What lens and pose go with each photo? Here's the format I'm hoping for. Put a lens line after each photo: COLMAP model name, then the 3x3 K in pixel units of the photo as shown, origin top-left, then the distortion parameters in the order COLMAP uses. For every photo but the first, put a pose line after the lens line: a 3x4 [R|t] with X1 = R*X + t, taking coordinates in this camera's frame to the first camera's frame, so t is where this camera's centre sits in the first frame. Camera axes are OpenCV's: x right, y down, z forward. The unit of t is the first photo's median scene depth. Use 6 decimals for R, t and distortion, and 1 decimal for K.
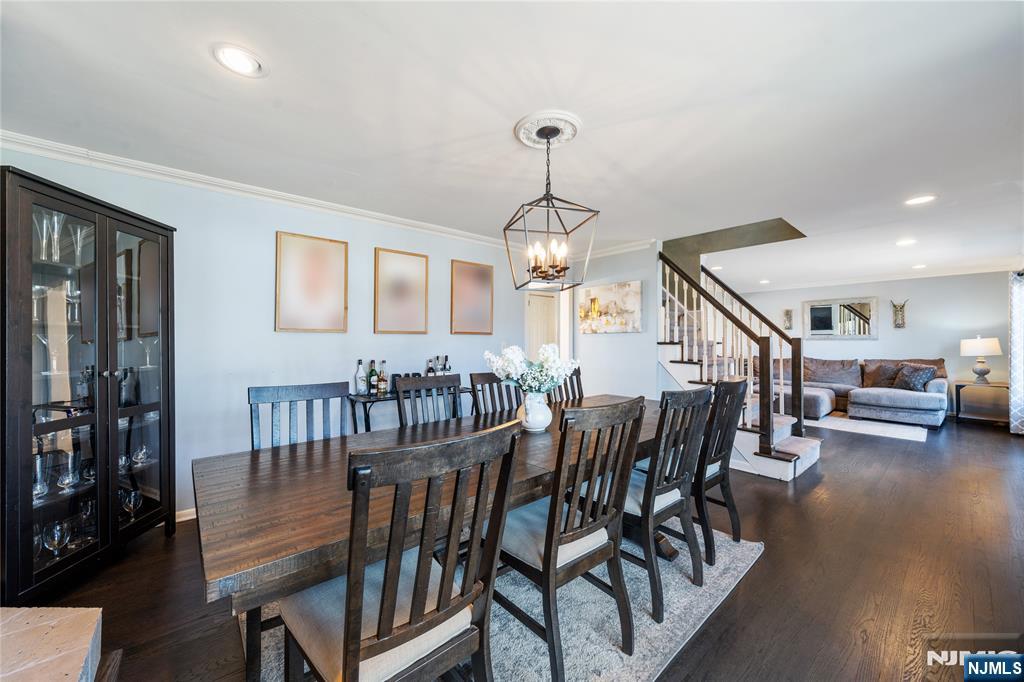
lens RADIAL K [[380.0, 0, 511.7], [0, 380.0, 336.8], [0, 0, 1]] dist [-0.001857, -0.000398]
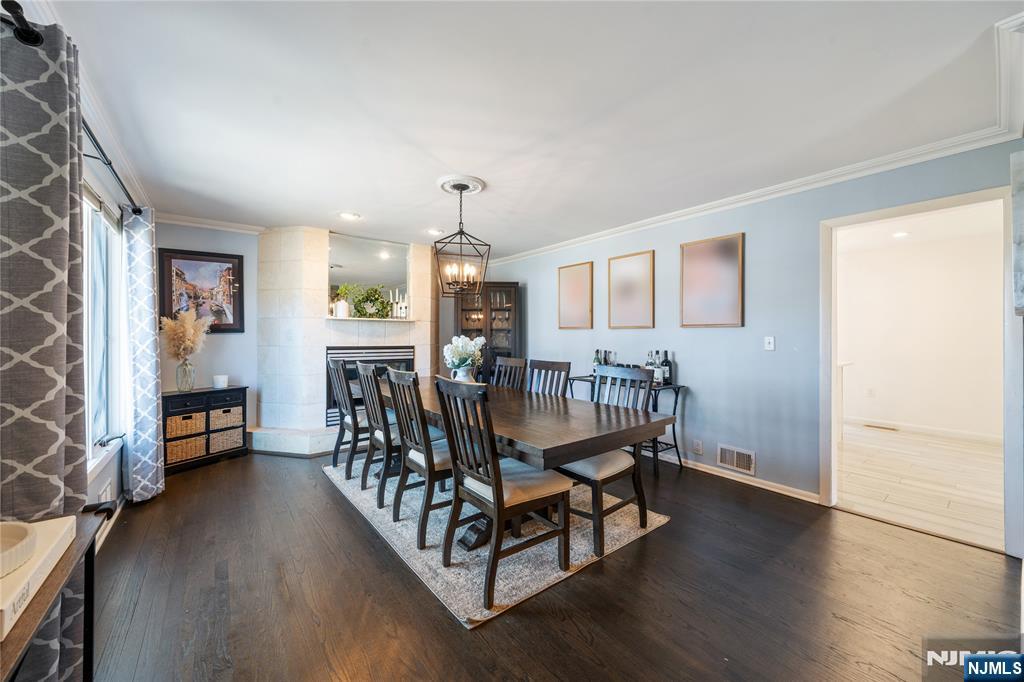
lens RADIAL K [[380.0, 0, 508.4], [0, 380.0, 336.7], [0, 0, 1]] dist [-0.001857, -0.000398]
pose [[-0.040455, 0.000970, -0.999181, 0.717224], [-0.000205, 0.999999, 0.000980, 0.012987], [0.999181, 0.000244, -0.040455, 0.583463]]
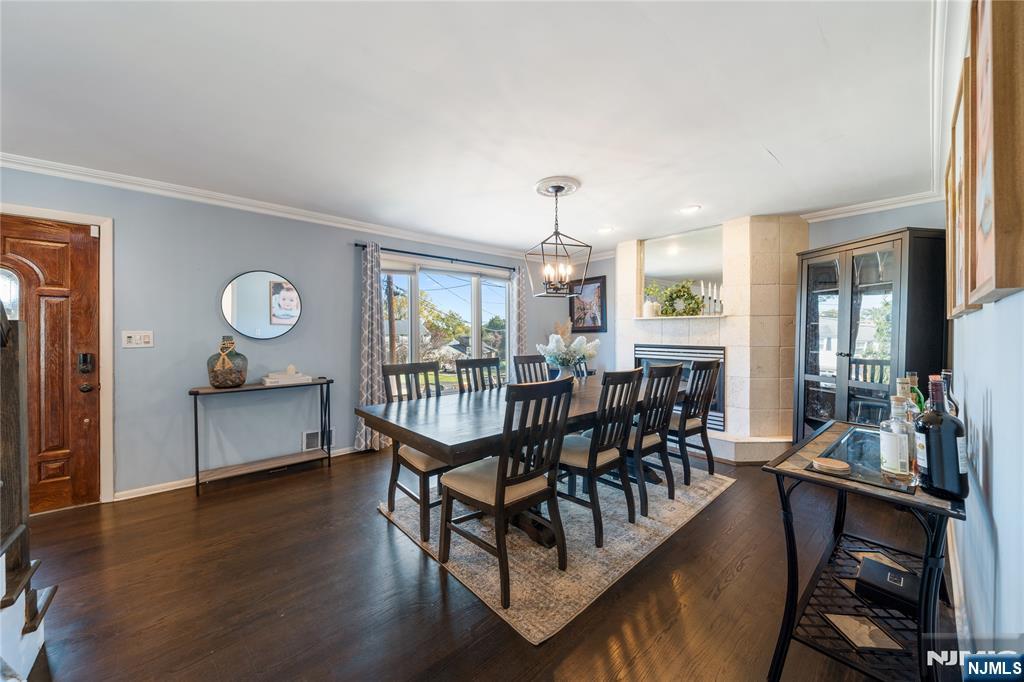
lens RADIAL K [[380.0, 0, 504.9], [0, 380.0, 337.2], [0, 0, 1]] dist [-0.001857, -0.000398]
pose [[-0.999847, -0.002150, -0.017369, 0.148385], [-0.002259, 0.999978, 0.006260, 0.012838], [0.017355, 0.006298, -0.999830, 1.163232]]
